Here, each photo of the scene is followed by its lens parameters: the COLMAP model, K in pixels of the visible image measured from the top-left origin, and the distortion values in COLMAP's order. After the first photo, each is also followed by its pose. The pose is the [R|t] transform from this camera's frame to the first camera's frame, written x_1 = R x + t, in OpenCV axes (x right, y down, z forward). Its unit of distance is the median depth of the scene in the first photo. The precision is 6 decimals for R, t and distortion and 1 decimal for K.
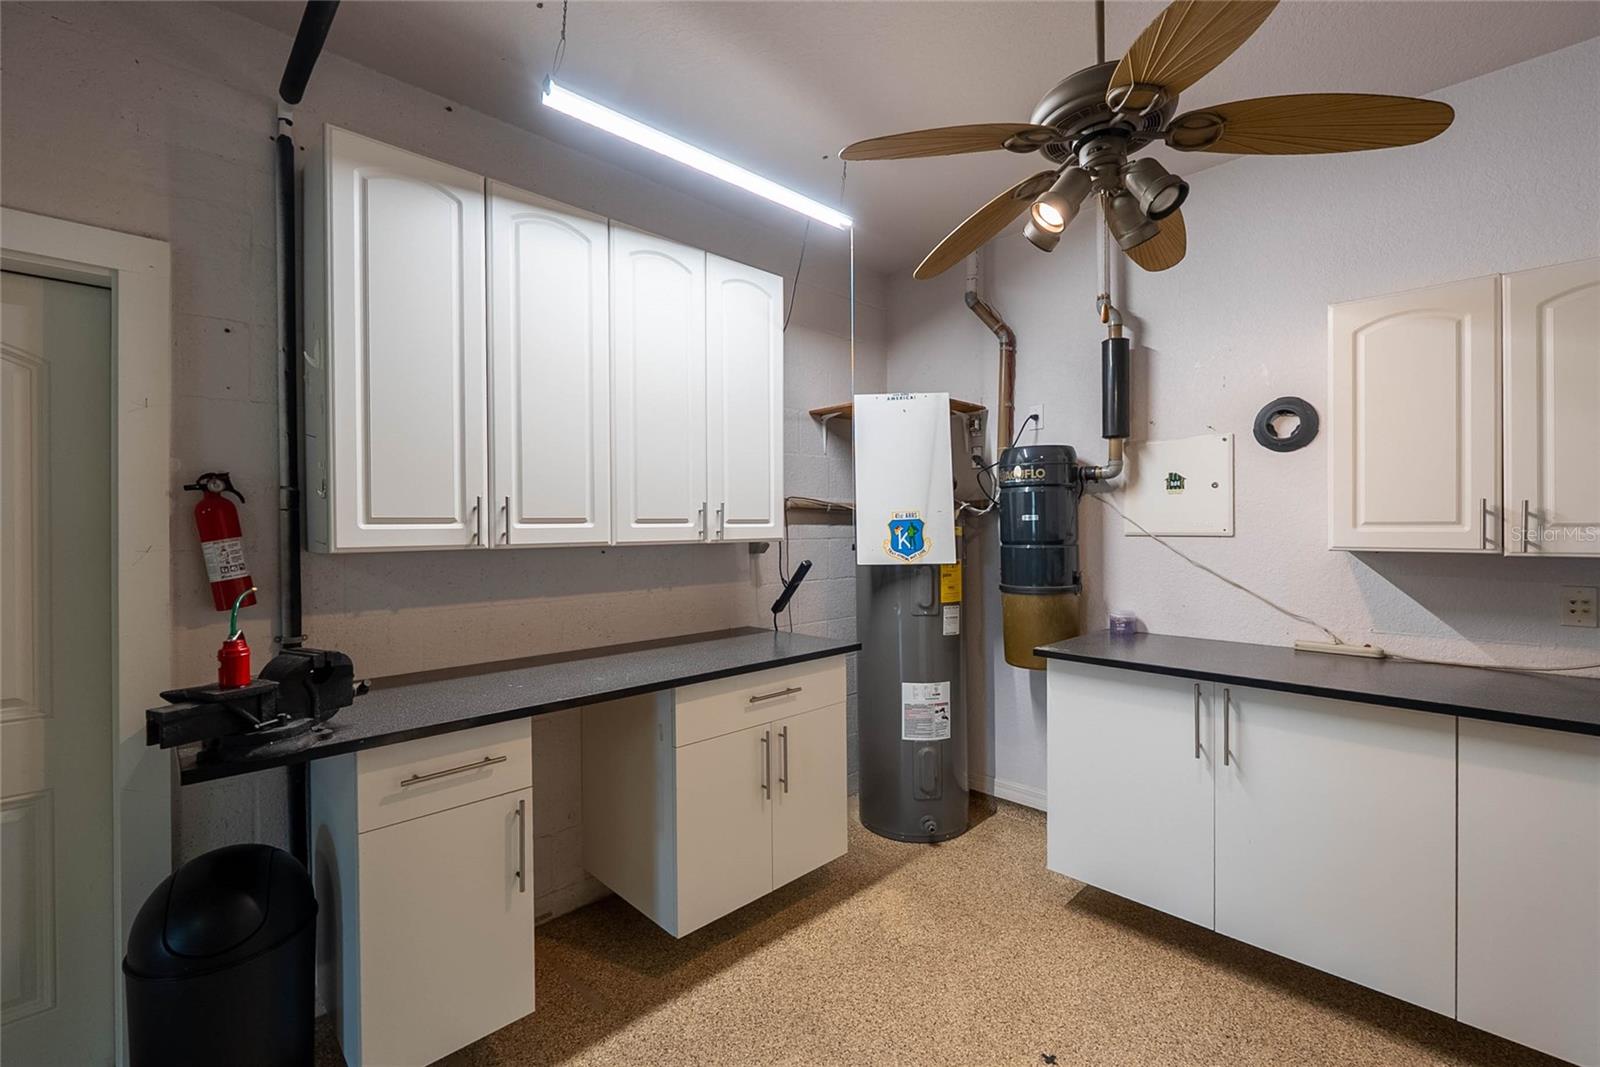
lens RADIAL K [[676.4, 0, 805.1], [0, 676.4, 528.2], [0, 0, 1]] dist [-0.002376, -0.000397]
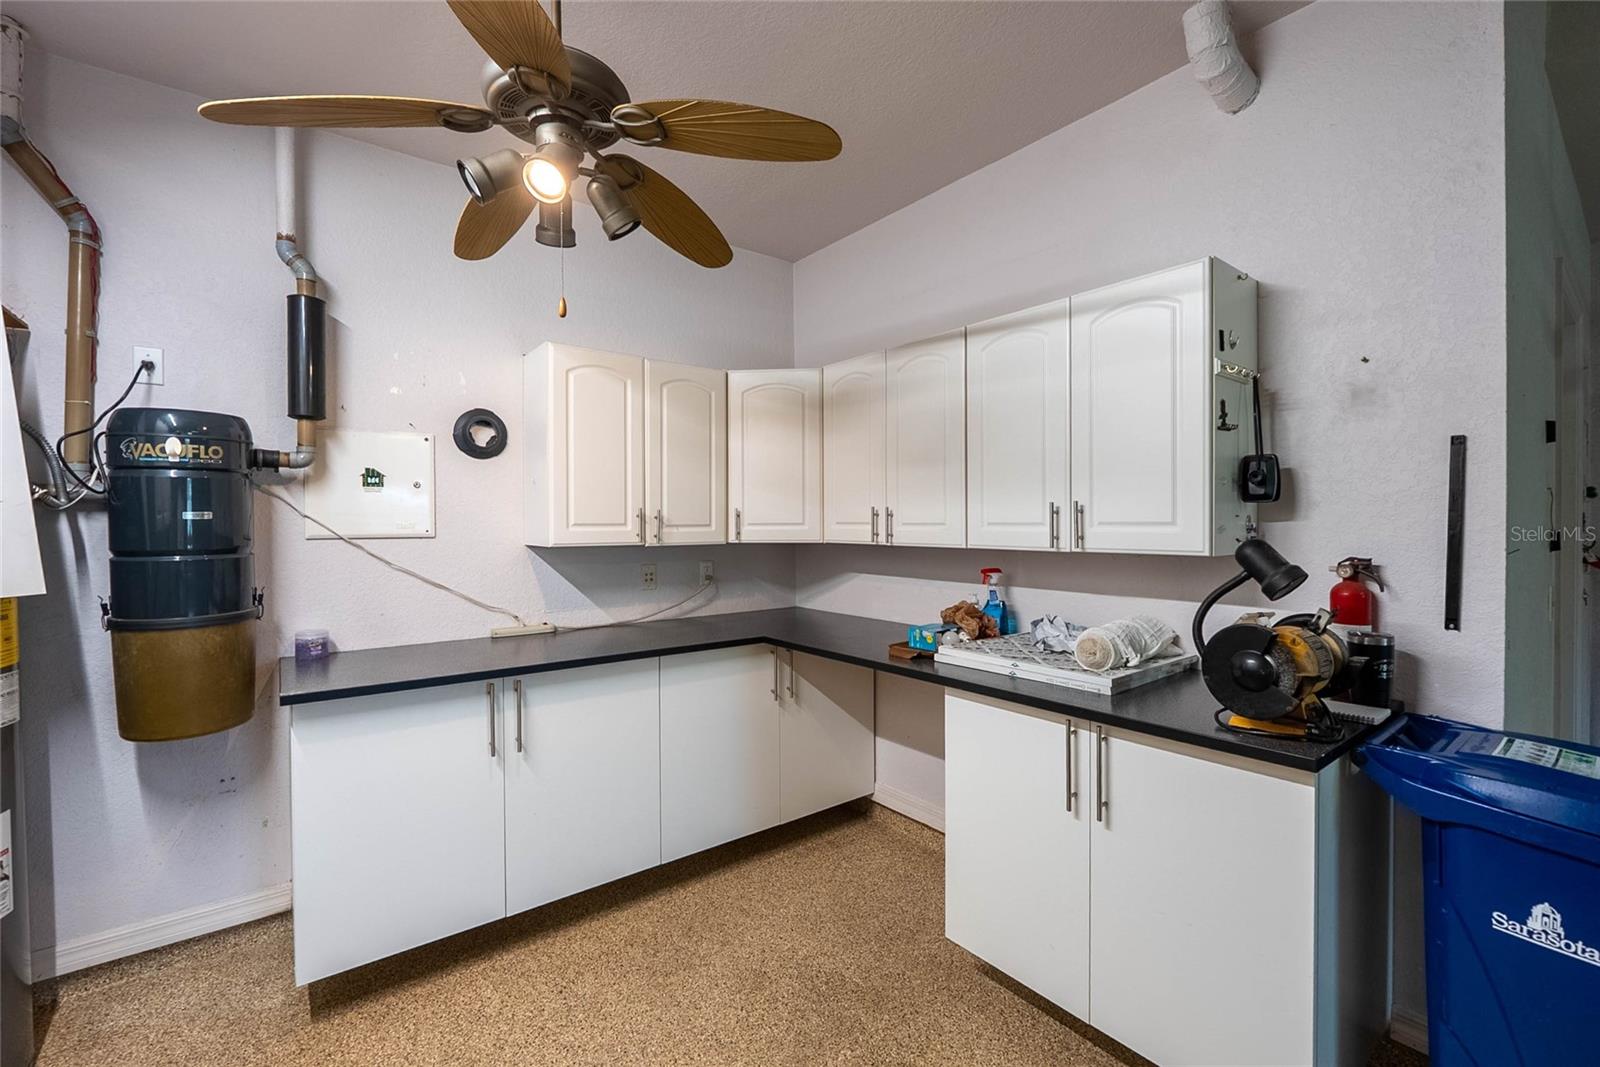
lens RADIAL K [[676.4, 0, 805.1], [0, 676.4, 528.2], [0, 0, 1]] dist [-0.002376, -0.000397]
pose [[0.123495, -0.003783, 0.992338, -0.277918], [0.007179, 0.999970, 0.002919, -0.000445], [-0.992319, 0.006764, 0.123518, 0.313685]]
